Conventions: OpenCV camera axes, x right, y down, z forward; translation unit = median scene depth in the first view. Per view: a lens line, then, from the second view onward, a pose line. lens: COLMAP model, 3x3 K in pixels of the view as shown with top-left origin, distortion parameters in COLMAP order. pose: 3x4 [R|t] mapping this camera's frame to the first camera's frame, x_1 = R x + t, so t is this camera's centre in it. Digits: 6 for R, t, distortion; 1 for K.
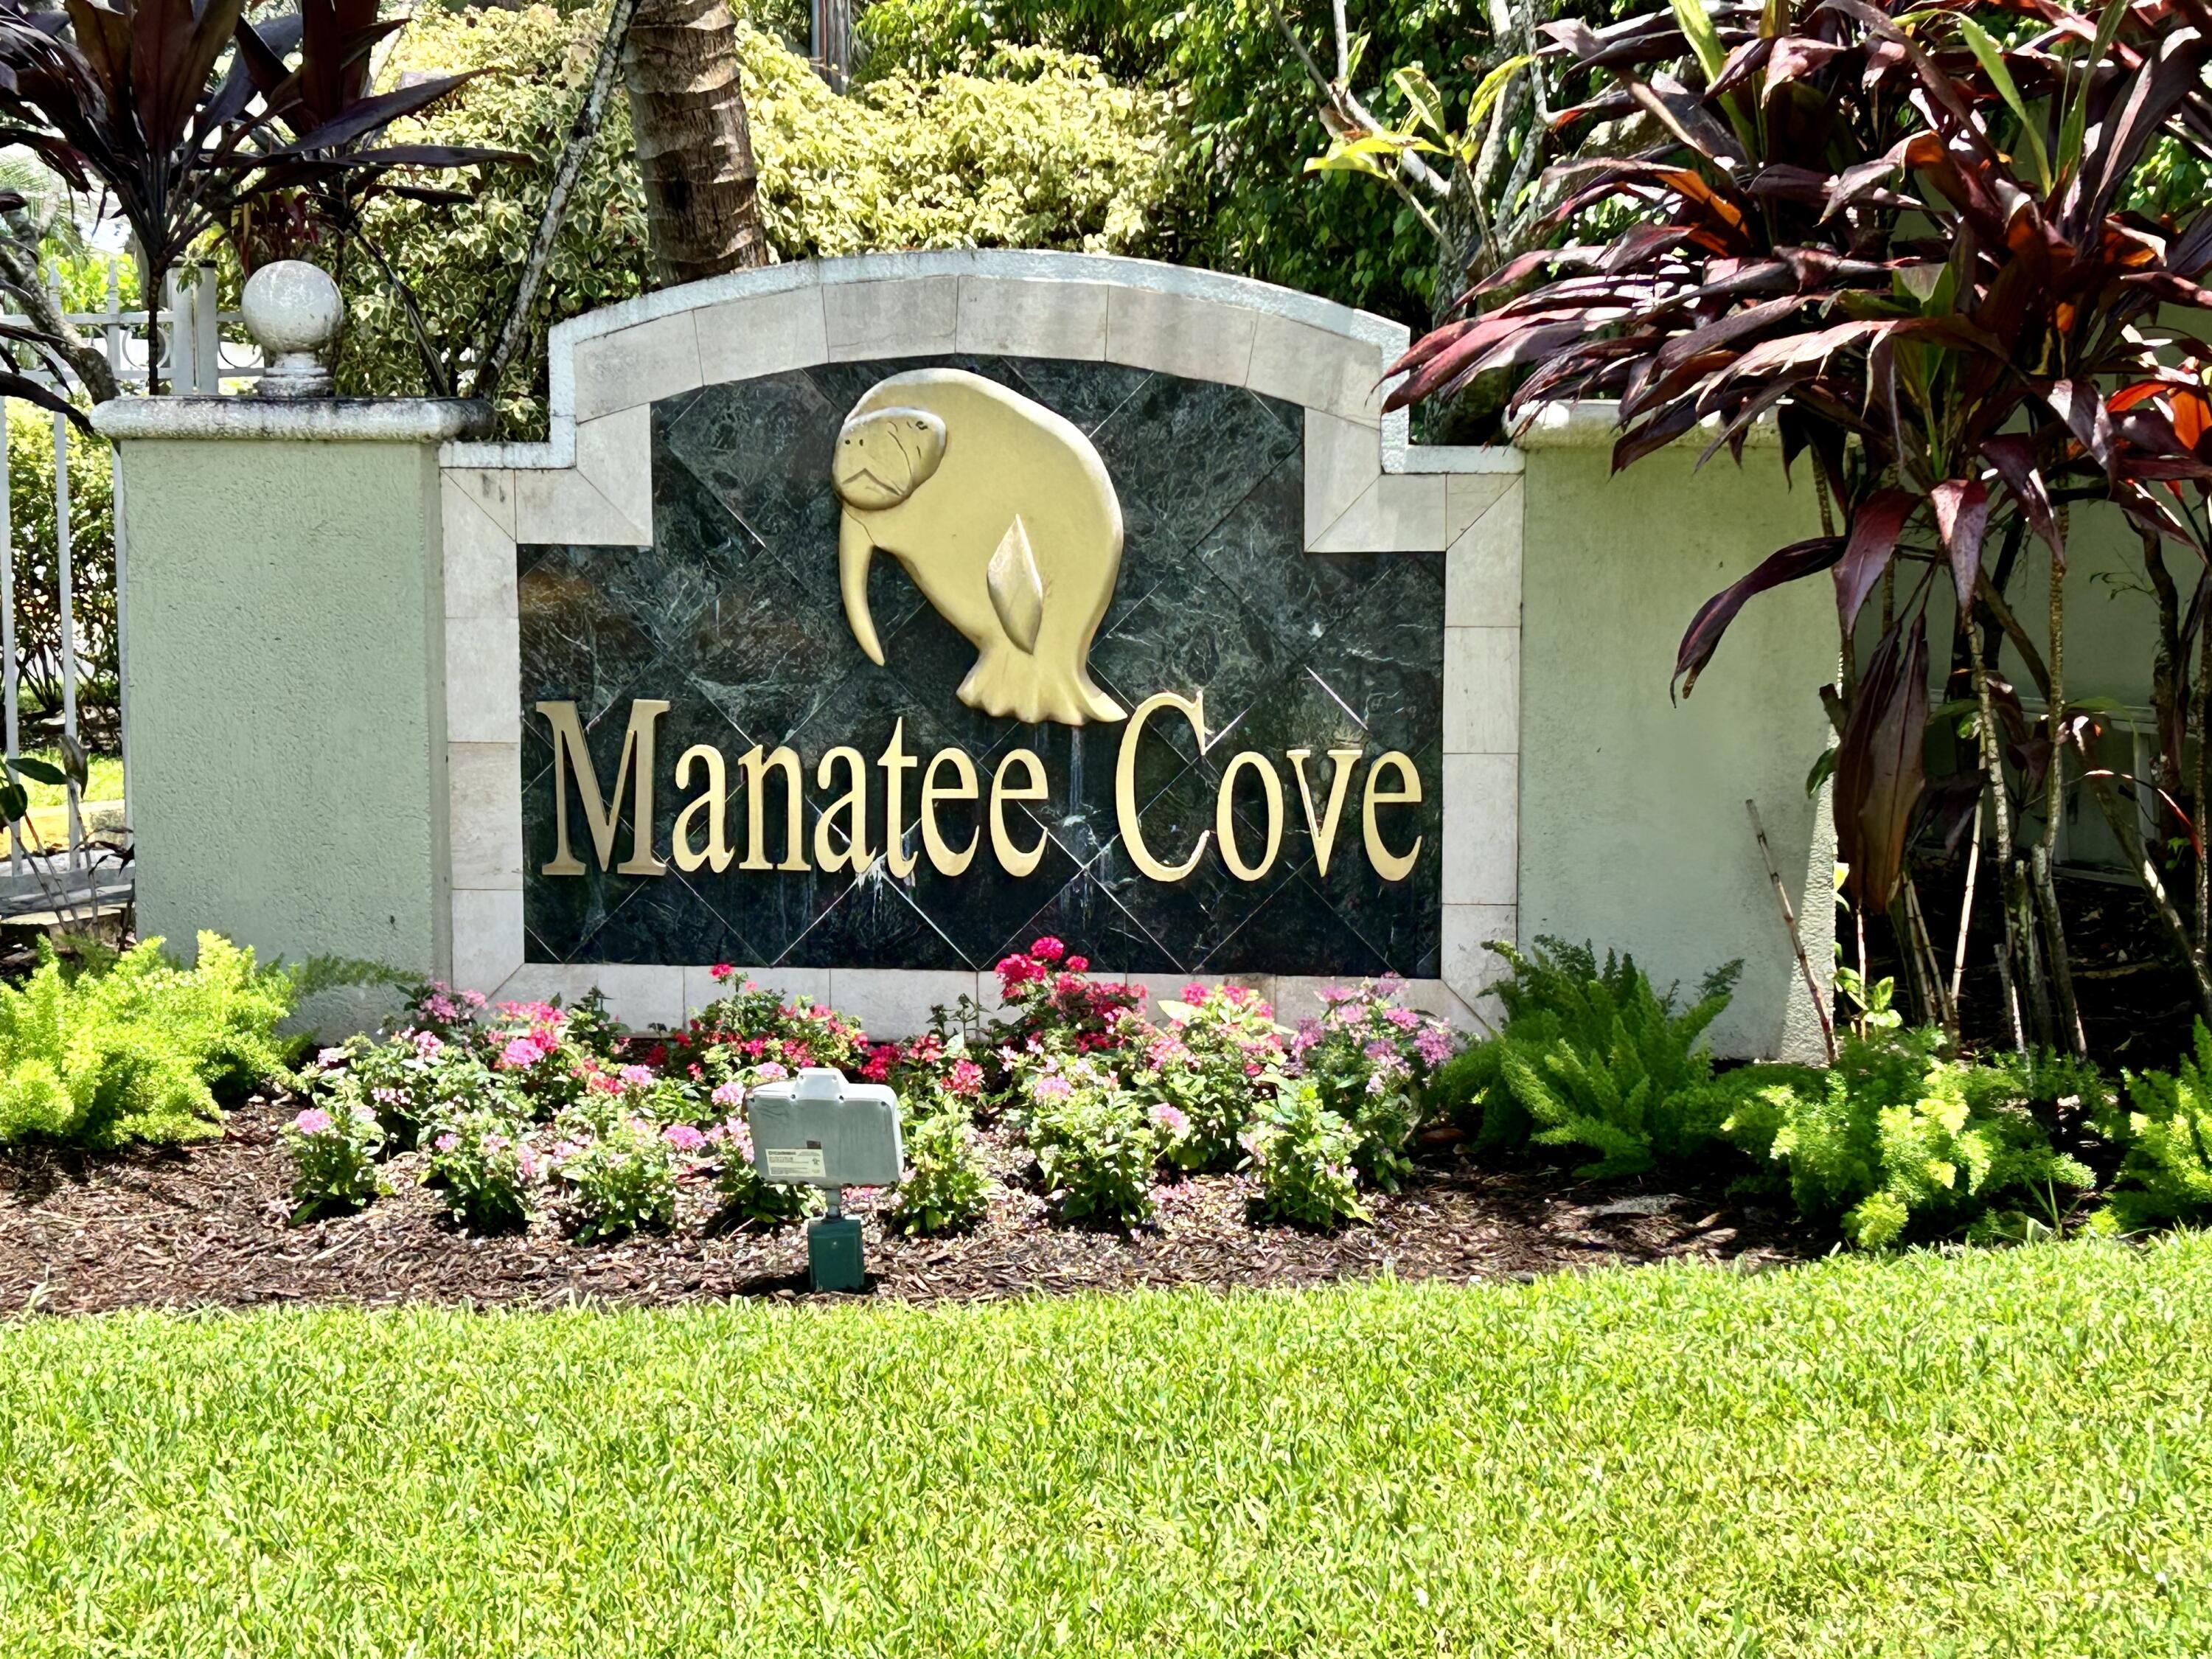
lens RADIAL K [[3887.2, 0, 1107.6], [0, 3887.2, 828.6], [0, 0, 1]] dist [0.213025, 0.000000]
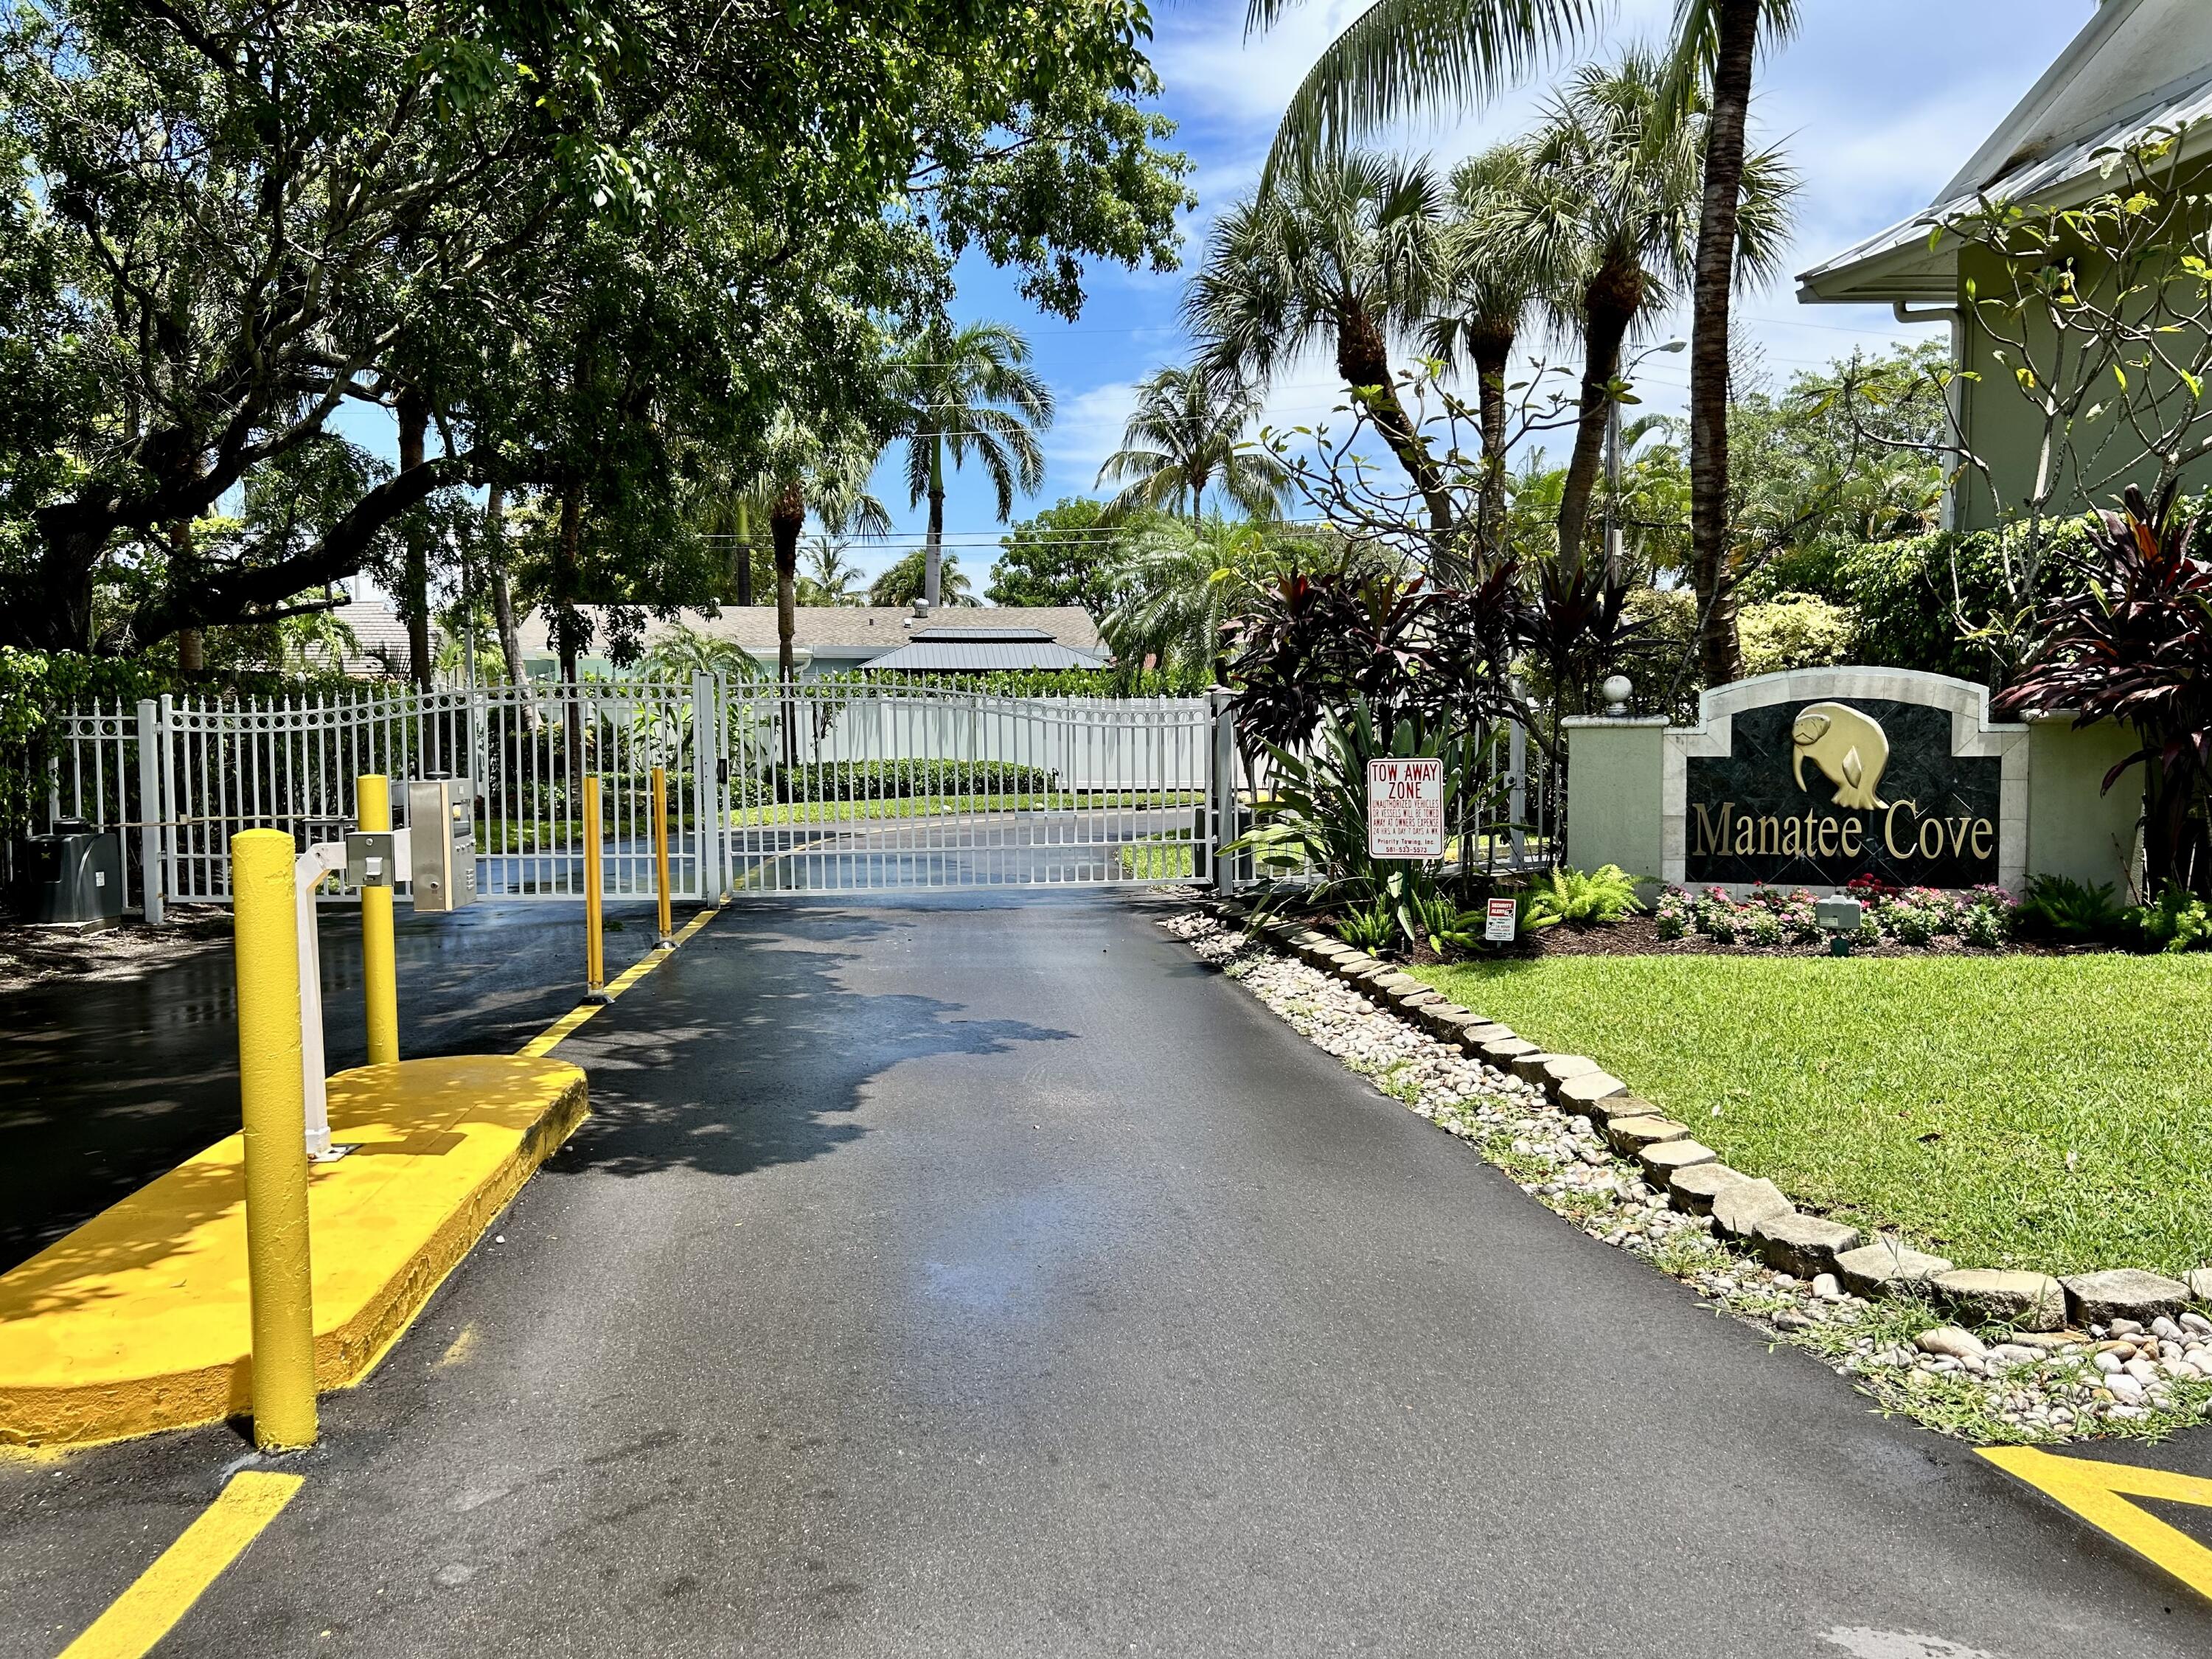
lens RADIAL K [[1643.6, 0, 1100.6], [0, 1643.6, 830.2], [0, 0, 1]] dist [0.008585, -0.000522]
pose [[0.946039, 0.008078, -0.323952, -0.171899], [-0.021214, 0.999089, -0.037039, 0.054725], [0.323357, 0.041913, 0.945348, -0.510320]]
